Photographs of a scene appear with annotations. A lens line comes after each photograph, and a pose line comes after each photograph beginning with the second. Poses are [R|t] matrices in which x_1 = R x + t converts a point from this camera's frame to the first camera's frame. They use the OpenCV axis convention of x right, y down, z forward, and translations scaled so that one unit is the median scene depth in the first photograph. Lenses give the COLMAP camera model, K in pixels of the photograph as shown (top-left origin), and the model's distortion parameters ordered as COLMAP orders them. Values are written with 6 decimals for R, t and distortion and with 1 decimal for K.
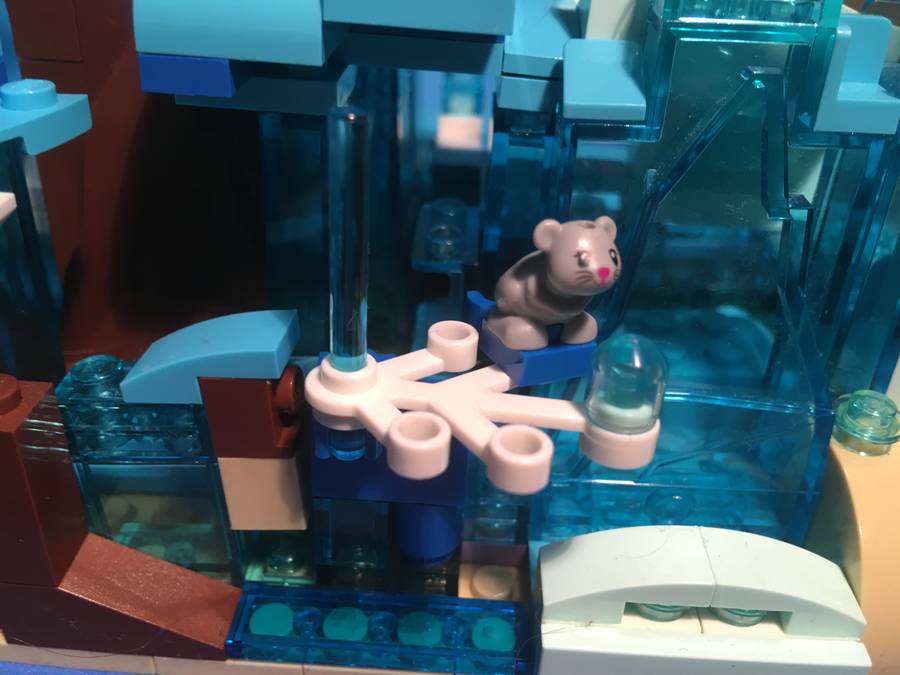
lens RADIAL K [[781.9, 0, 445.4], [0, 781.9, 326.1], [0, 0, 1]] dist [0.053122, -0.157243]
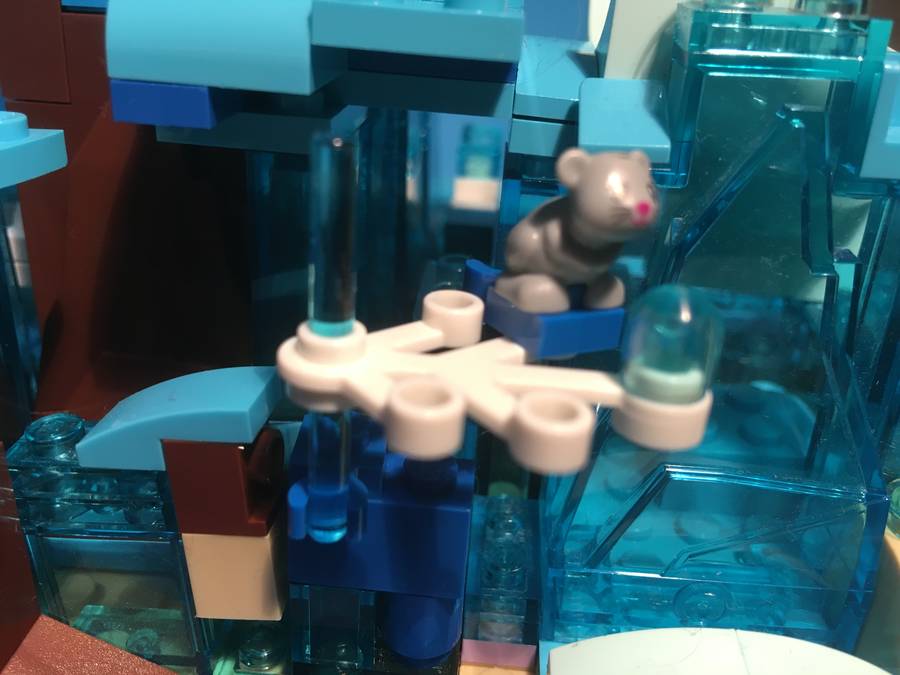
lens RADIAL K [[781.9, 0, 445.4], [0, 781.9, 326.1], [0, 0, 1]] dist [0.053122, -0.157243]
pose [[0.999291, 0.018430, -0.032816, 0.027937], [-0.021641, 0.994718, -0.100342, 0.017873], [0.030793, 0.100982, 0.994412, 0.106943]]
